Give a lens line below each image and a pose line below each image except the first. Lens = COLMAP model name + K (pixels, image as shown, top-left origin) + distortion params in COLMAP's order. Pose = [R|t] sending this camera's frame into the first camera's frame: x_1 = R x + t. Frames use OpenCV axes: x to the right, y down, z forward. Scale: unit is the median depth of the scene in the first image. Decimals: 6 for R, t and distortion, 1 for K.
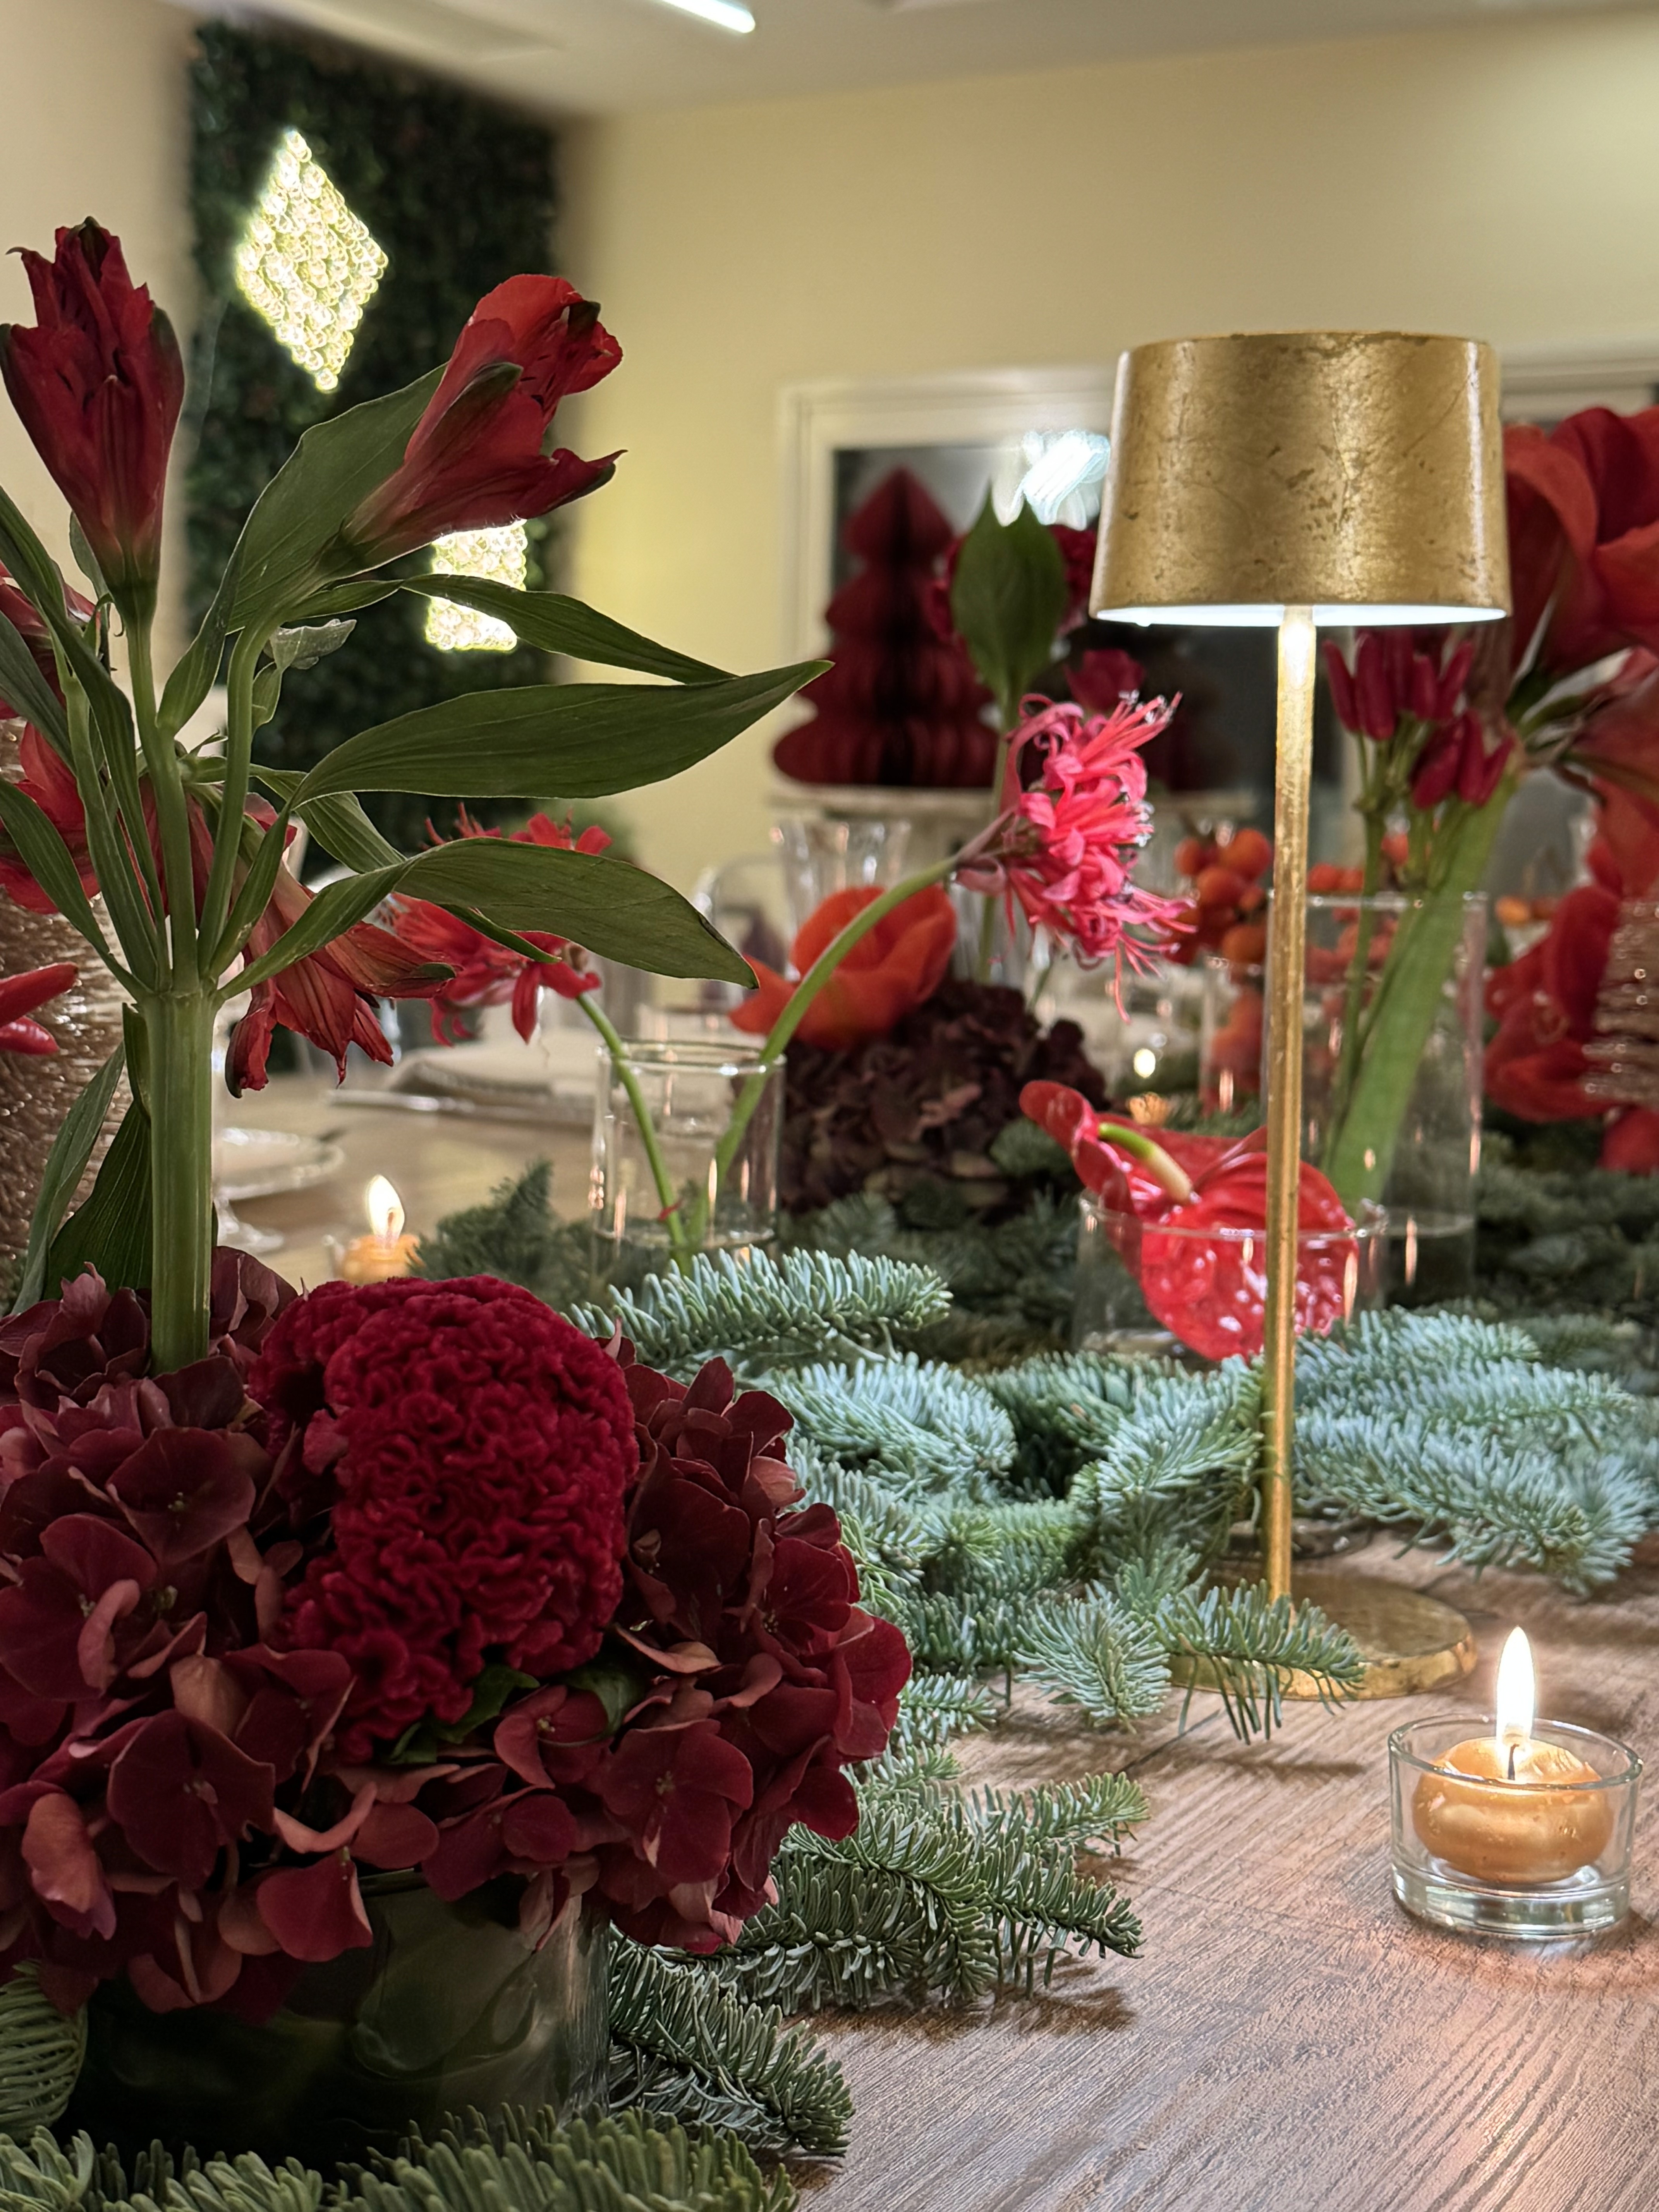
lens RADIAL K [[3288.2, 0, 829.5], [0, 3288.2, 1106.0], [0, 0, 1]] dist [0.018677, 0.741654]
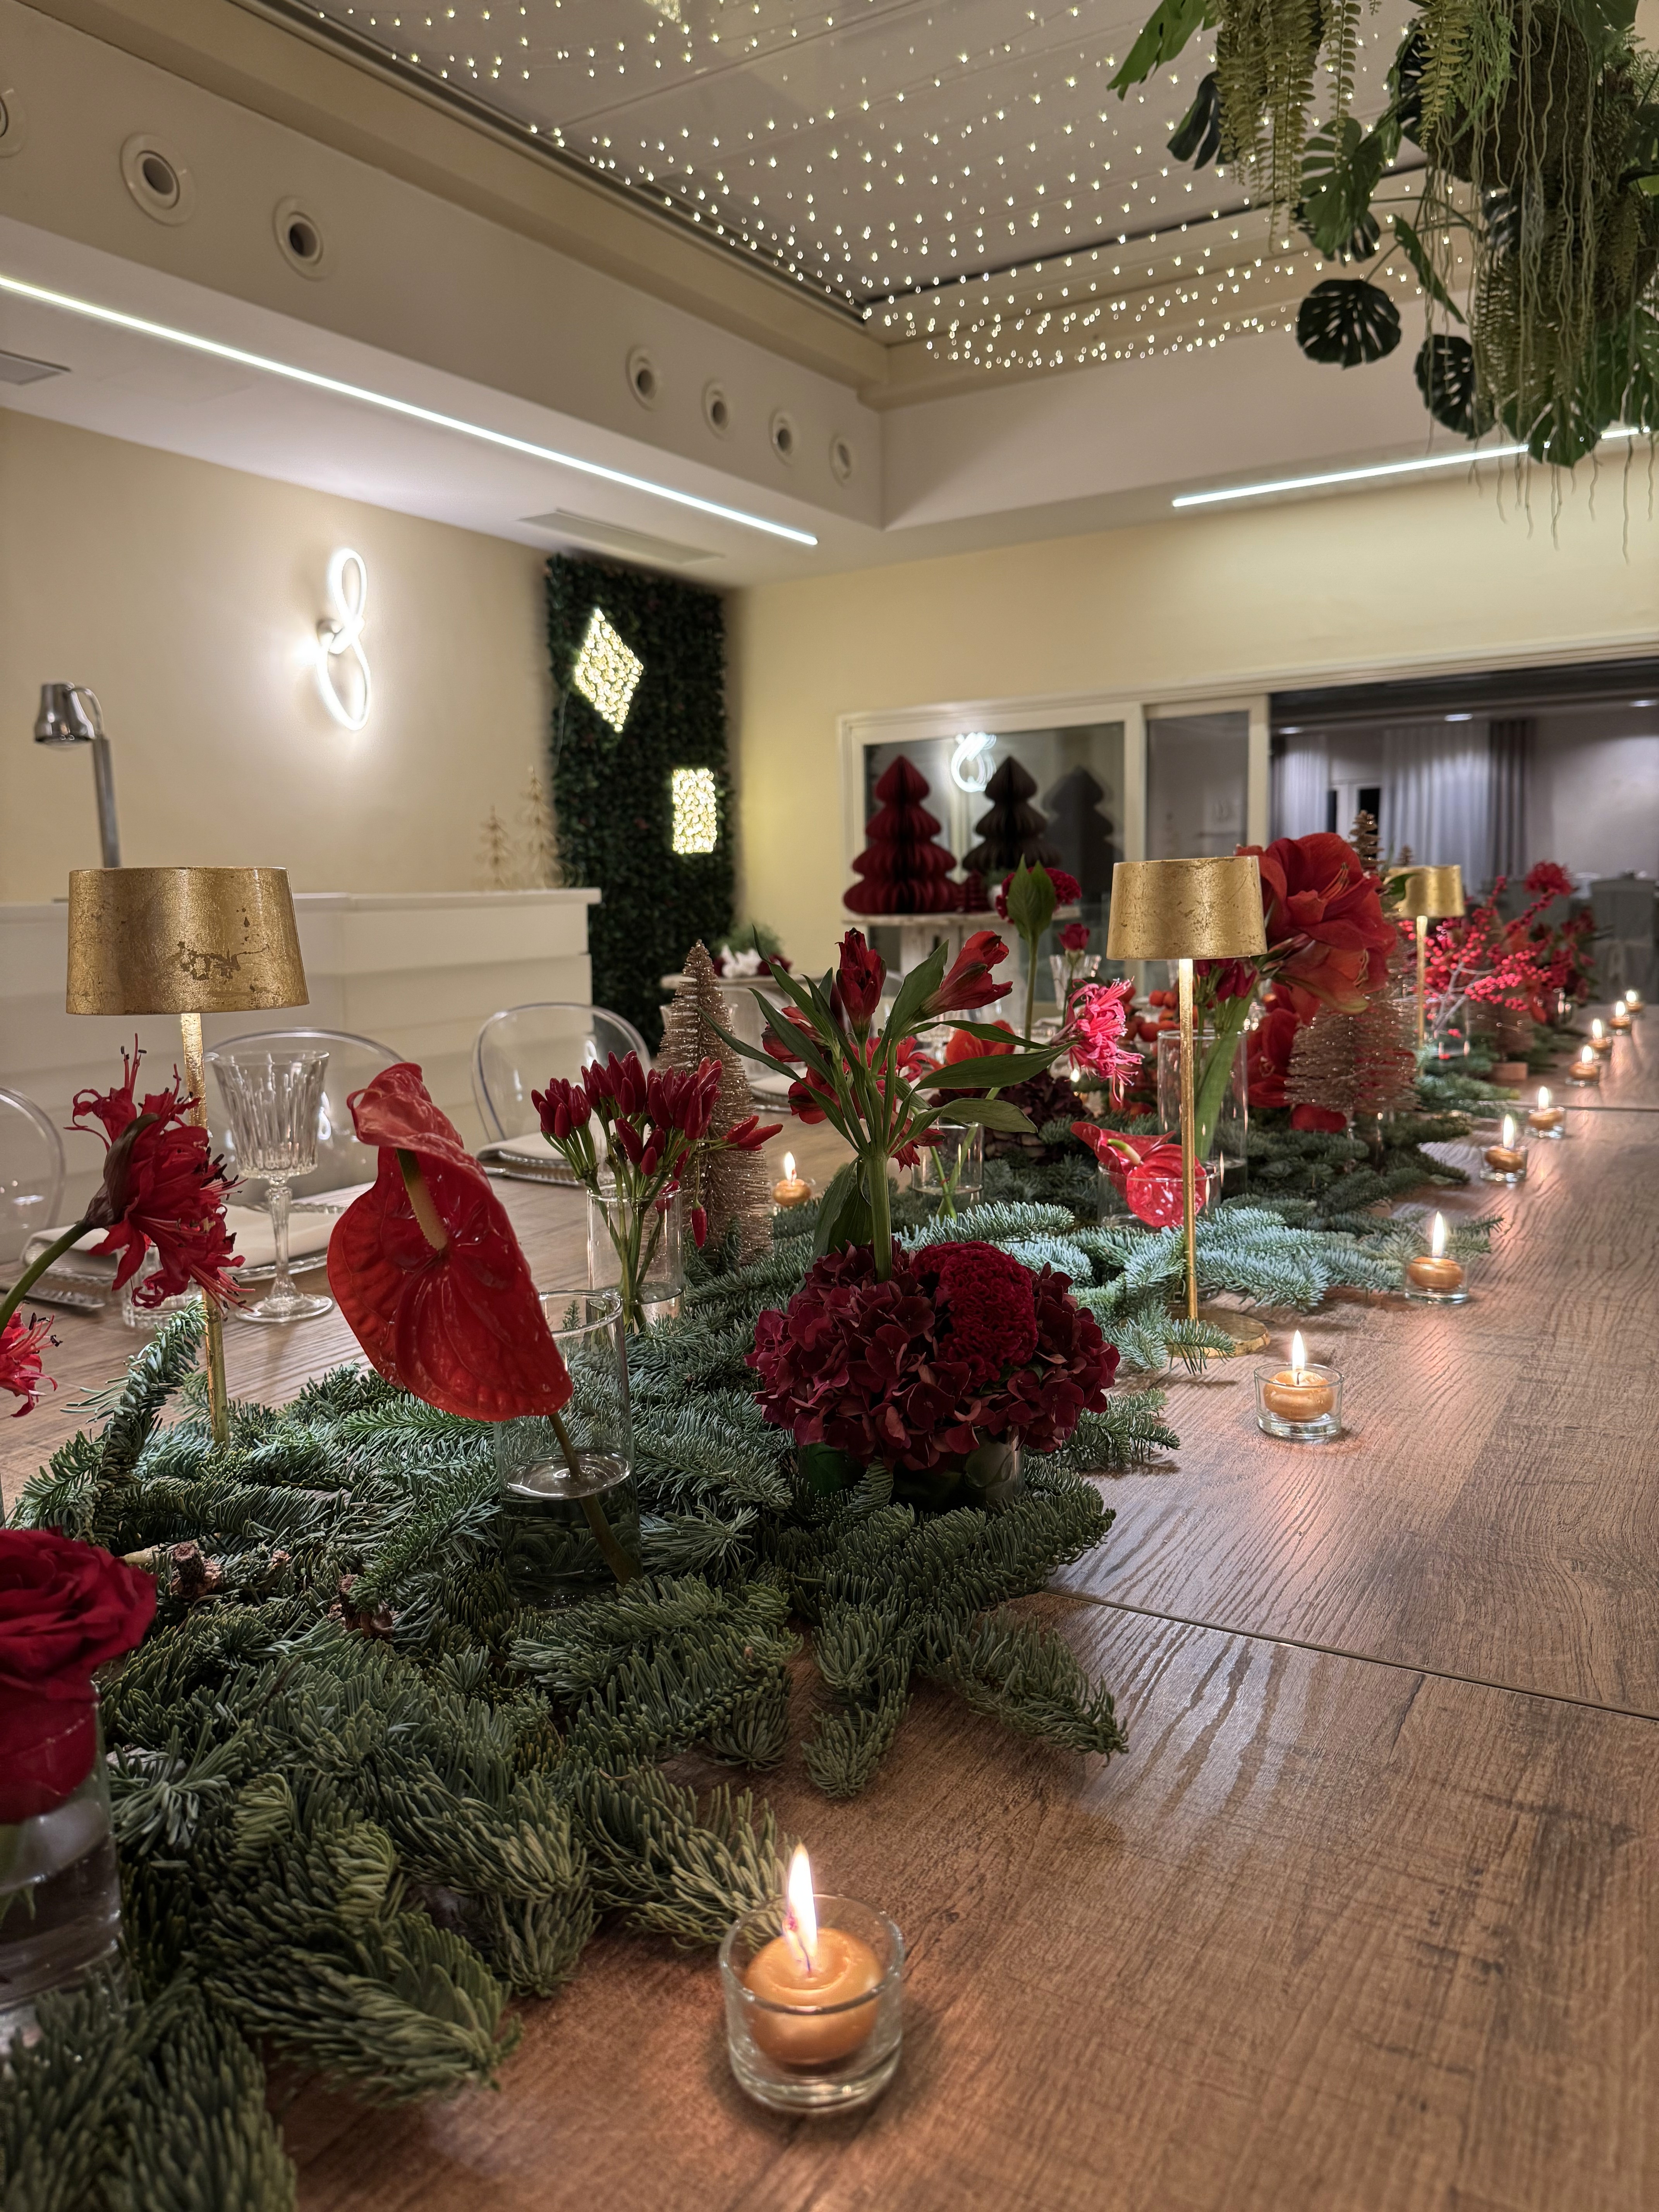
lens RADIAL K [[1593.5, 0, 829.5], [0, 1593.5, 1106.0], [0, 0, 1]] dist [0.110453, -0.000085]
pose [[0.998316, -0.048614, -0.031661, -0.112603], [0.049347, 0.998521, 0.022800, -0.070594], [0.030505, -0.024324, 0.999239, -0.317786]]
